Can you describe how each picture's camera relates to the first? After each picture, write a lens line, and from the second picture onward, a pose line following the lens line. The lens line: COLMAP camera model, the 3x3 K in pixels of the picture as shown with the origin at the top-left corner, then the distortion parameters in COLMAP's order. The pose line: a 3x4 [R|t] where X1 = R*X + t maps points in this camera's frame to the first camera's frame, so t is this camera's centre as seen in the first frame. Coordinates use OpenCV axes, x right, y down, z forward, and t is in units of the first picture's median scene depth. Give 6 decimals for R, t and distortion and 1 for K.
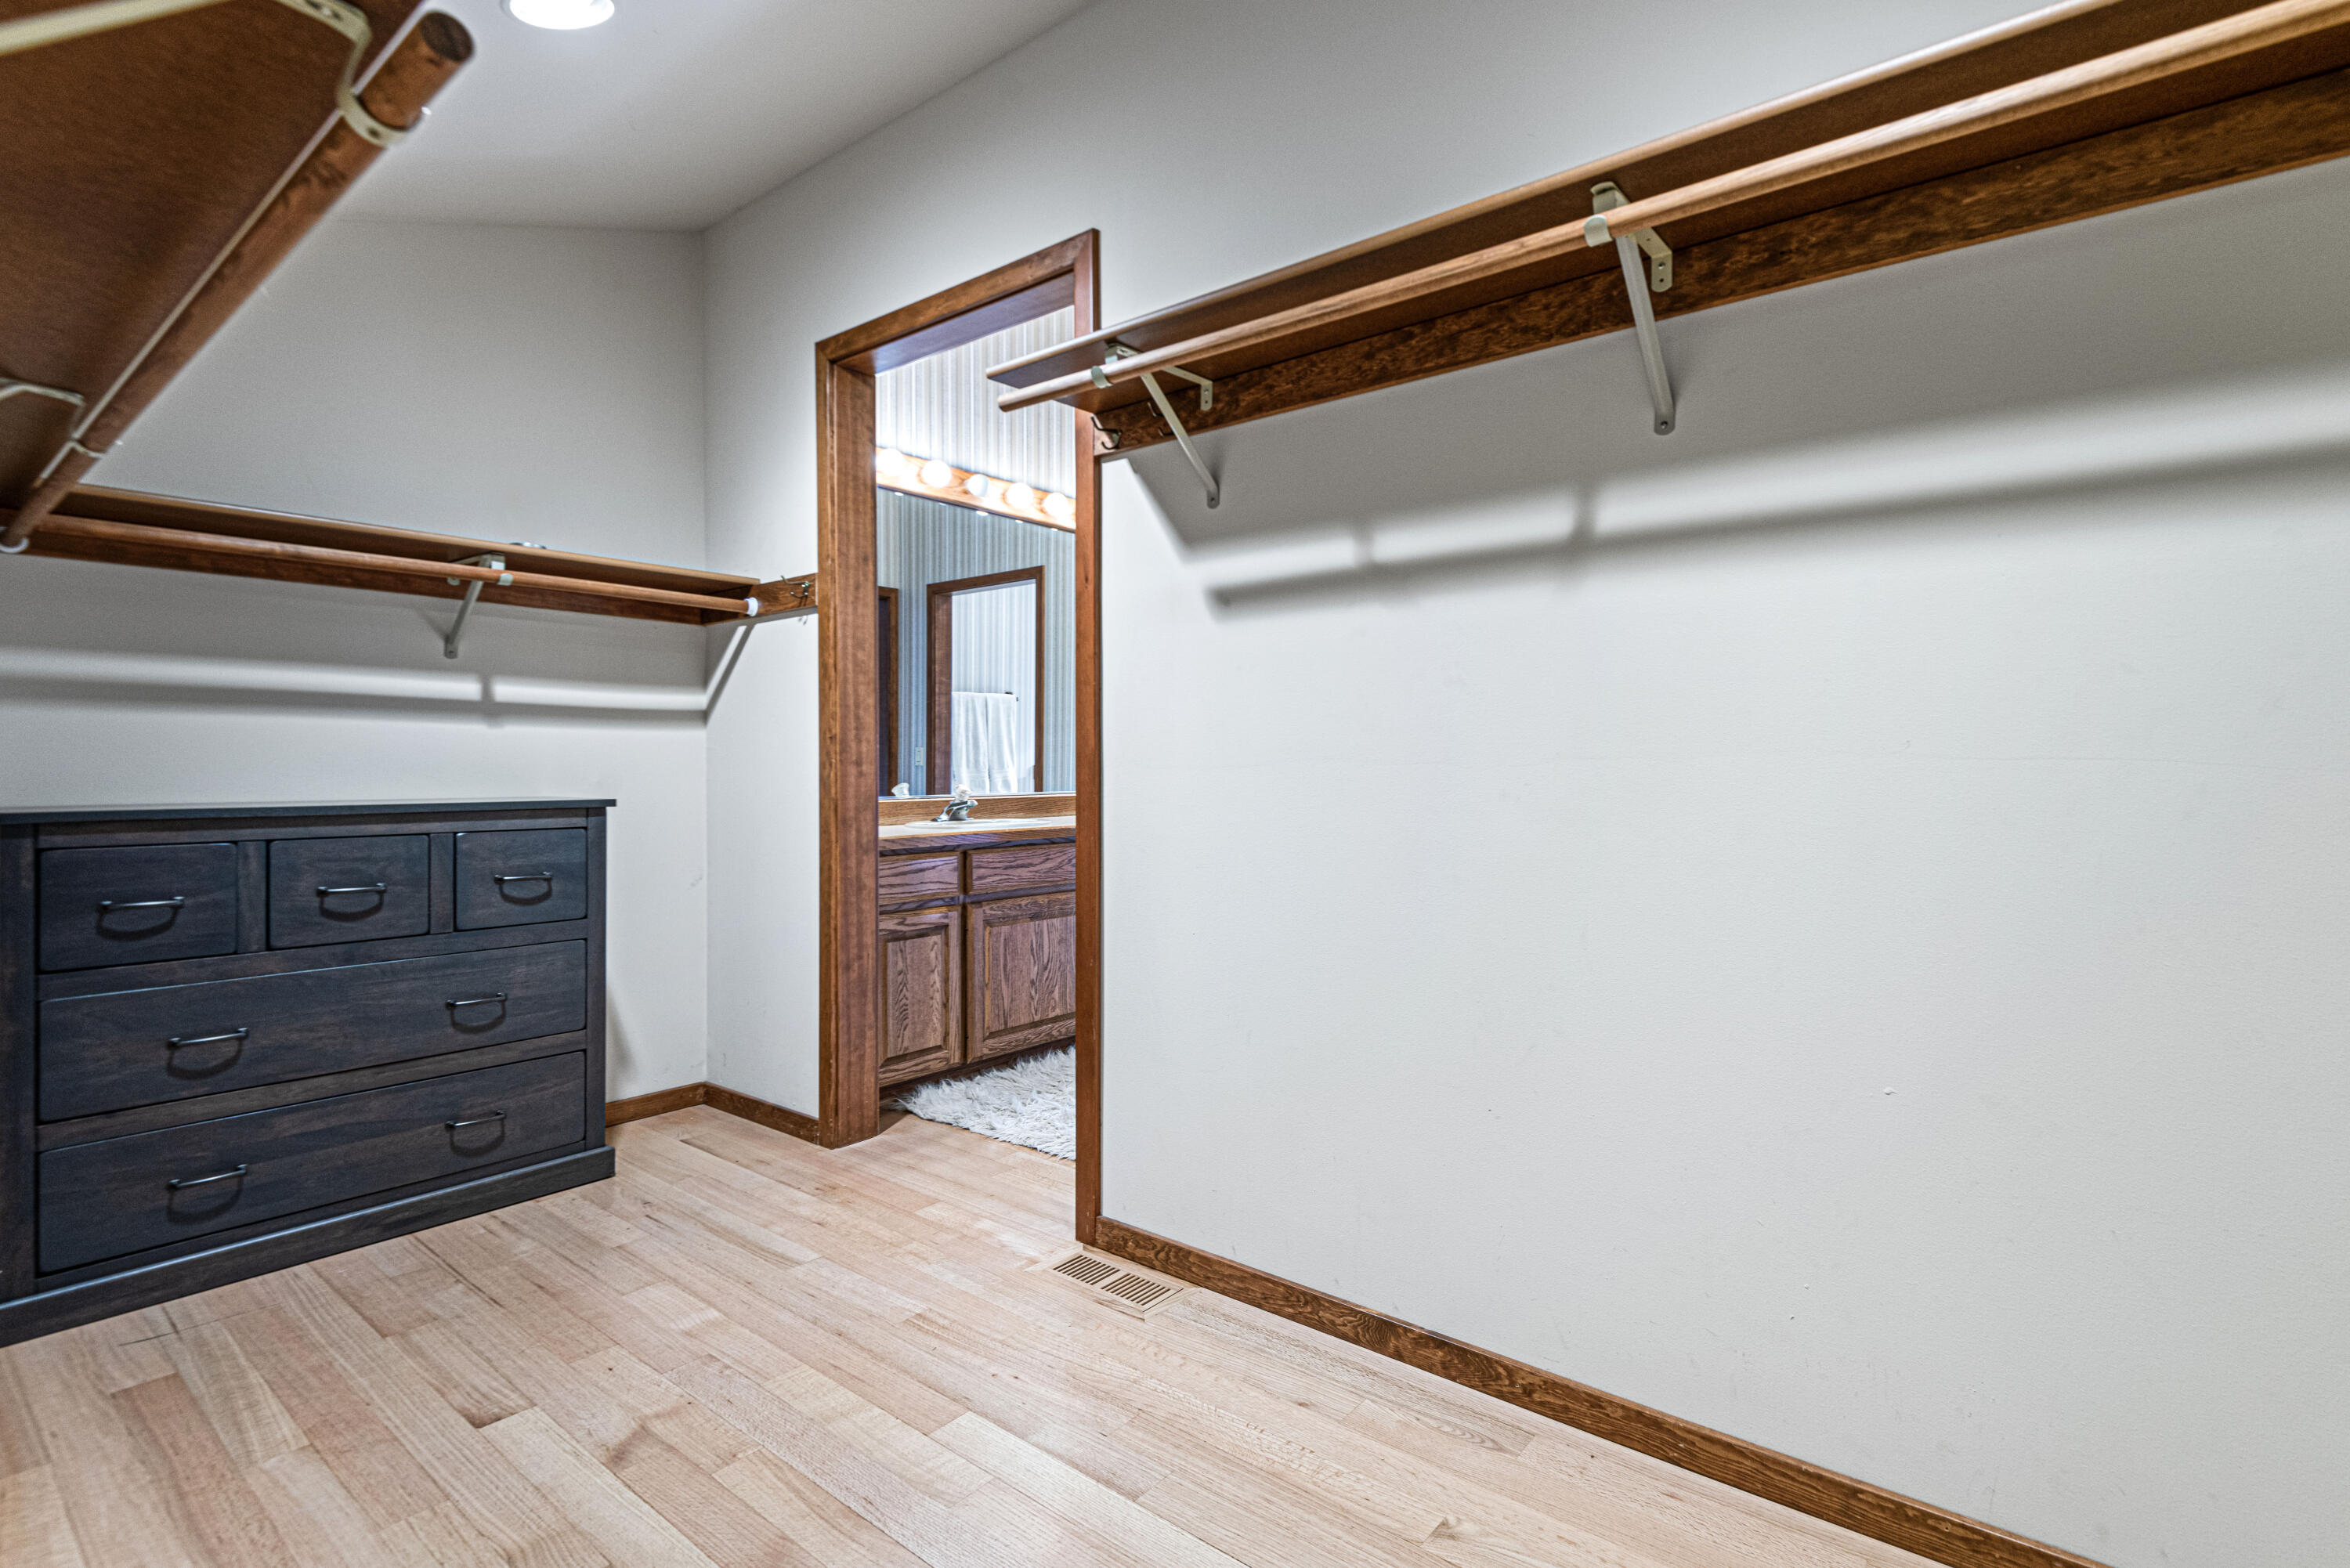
lens RADIAL K [[1115.4, 0, 1176.6], [0, 1115.4, 778.6], [0, 0, 1]] dist [-0.000517, -0.000124]
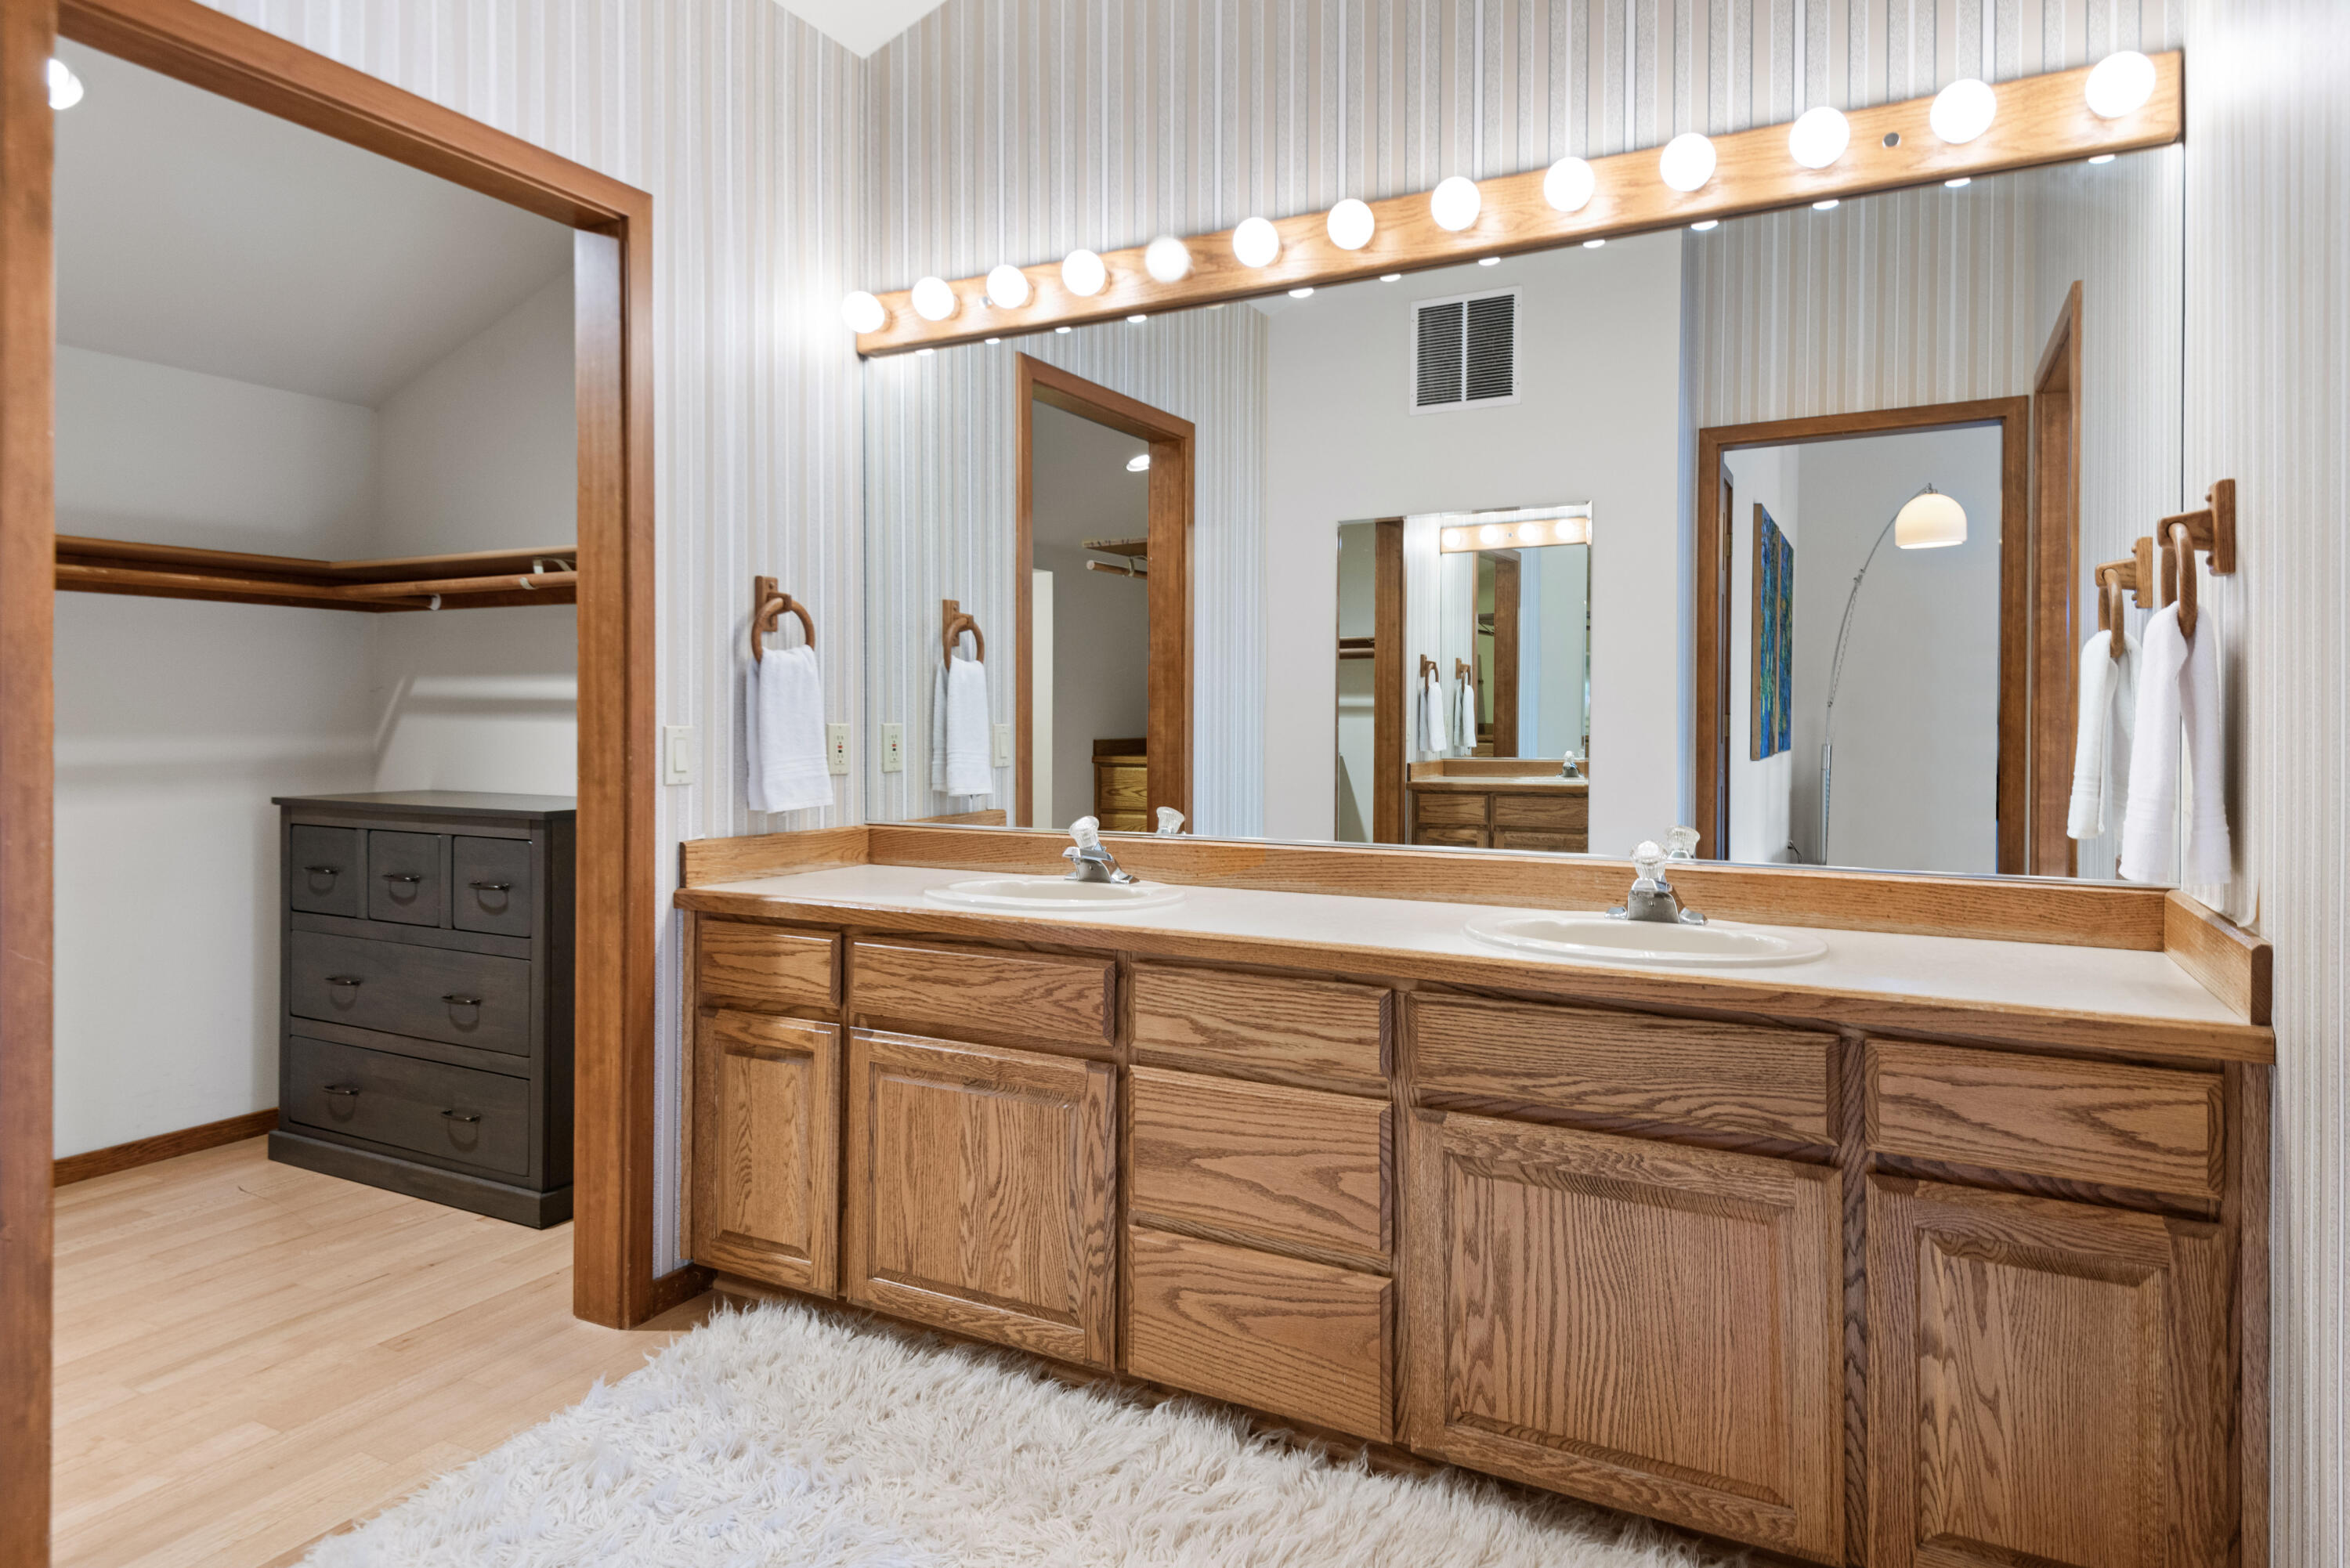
lens RADIAL K [[1364.0, 0, 1178.2], [0, 1364.0, 713.7], [0, 0, 1]] dist [0.006231, 0.000913]
pose [[0.195141, 0.003856, -0.980768, 0.558930], [-0.006302, 0.999977, 0.002677, -0.054874], [0.980755, 0.005658, 0.195161, 1.061426]]
